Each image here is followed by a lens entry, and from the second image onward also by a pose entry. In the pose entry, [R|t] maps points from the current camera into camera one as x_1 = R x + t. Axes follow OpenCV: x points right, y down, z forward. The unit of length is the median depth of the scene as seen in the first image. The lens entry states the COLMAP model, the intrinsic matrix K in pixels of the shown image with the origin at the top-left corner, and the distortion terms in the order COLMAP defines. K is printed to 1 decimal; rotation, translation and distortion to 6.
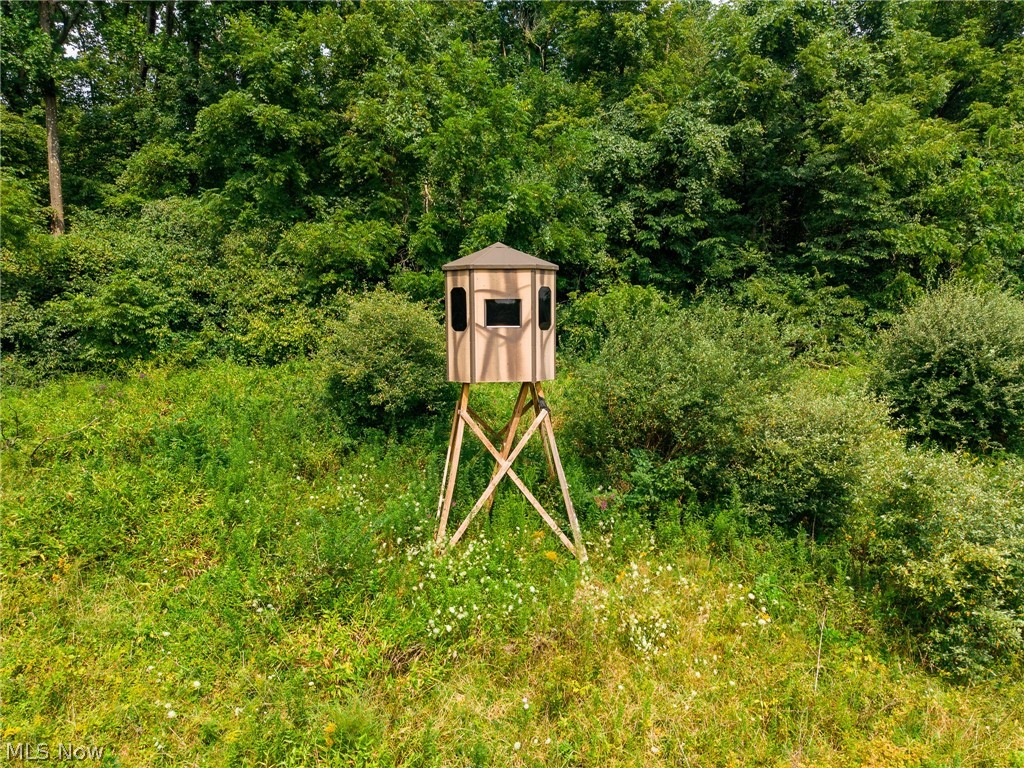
lens RADIAL K [[713.0, 0, 511.4], [0, 713.0, 385.8], [0, 0, 1]] dist [0.049381, -0.035435]
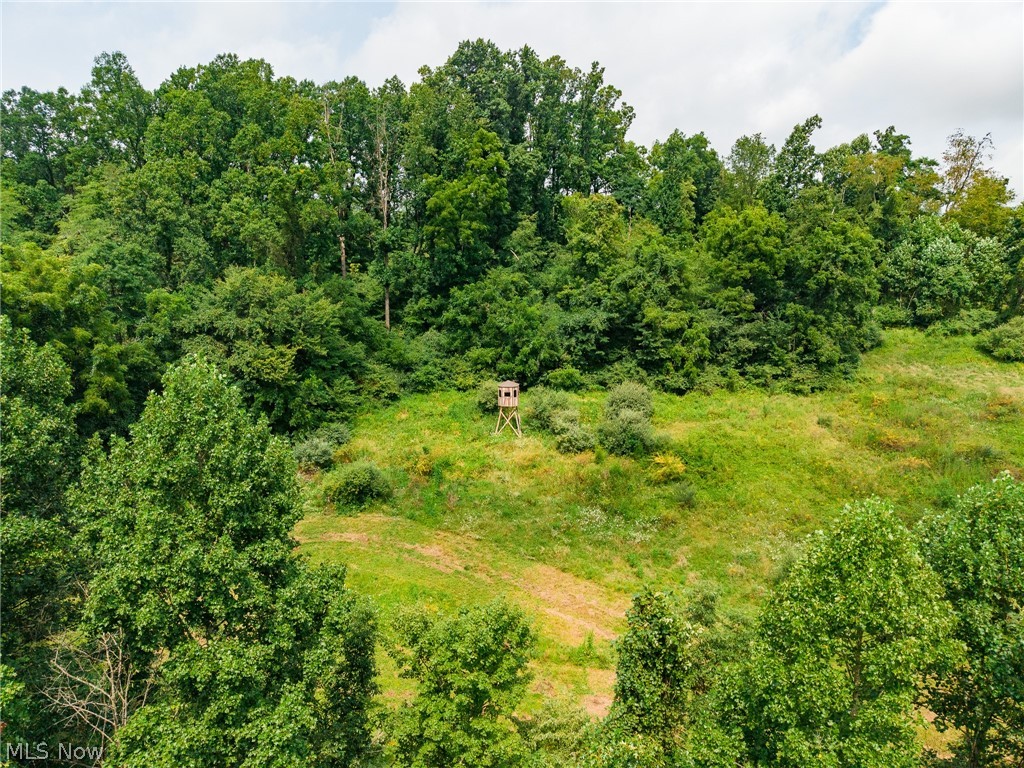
lens RADIAL K [[713.0, 0, 511.5], [0, 713.0, 385.0], [0, 0, 1]] dist [0.049381, -0.035435]
pose [[0.977631, 0.033878, -0.207582, 0.678133], [-0.020920, 0.997711, 0.064304, -0.306493], [0.209285, -0.058523, 0.976102, -2.575131]]
